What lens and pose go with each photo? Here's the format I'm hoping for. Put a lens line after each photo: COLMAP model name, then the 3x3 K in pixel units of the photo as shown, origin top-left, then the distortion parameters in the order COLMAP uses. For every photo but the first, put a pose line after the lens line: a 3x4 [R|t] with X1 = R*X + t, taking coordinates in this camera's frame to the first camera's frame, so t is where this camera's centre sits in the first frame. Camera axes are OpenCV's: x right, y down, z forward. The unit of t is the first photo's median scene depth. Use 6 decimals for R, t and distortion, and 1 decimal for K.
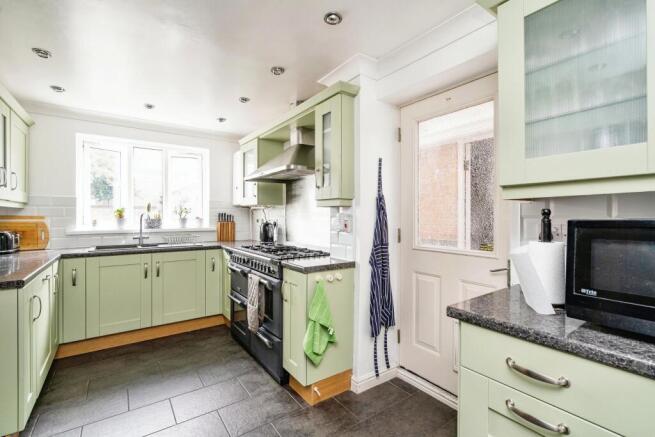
lens RADIAL K [[299.7, 0, 322.5], [0, 299.7, 217.7], [0, 0, 1]] dist [-0.011357, 0.001203]
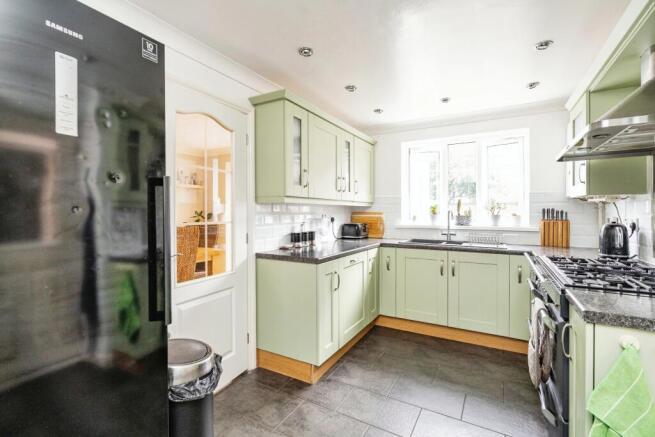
lens RADIAL K [[299.7, 0, 324.8], [0, 299.7, 214.0], [0, 0, 1]] dist [-0.011357, 0.001203]
pose [[0.415891, 0.006305, -0.909392, 0.141942], [-0.006098, 0.999973, 0.004145, -0.001848], [0.909394, 0.003821, 0.415919, 0.229393]]
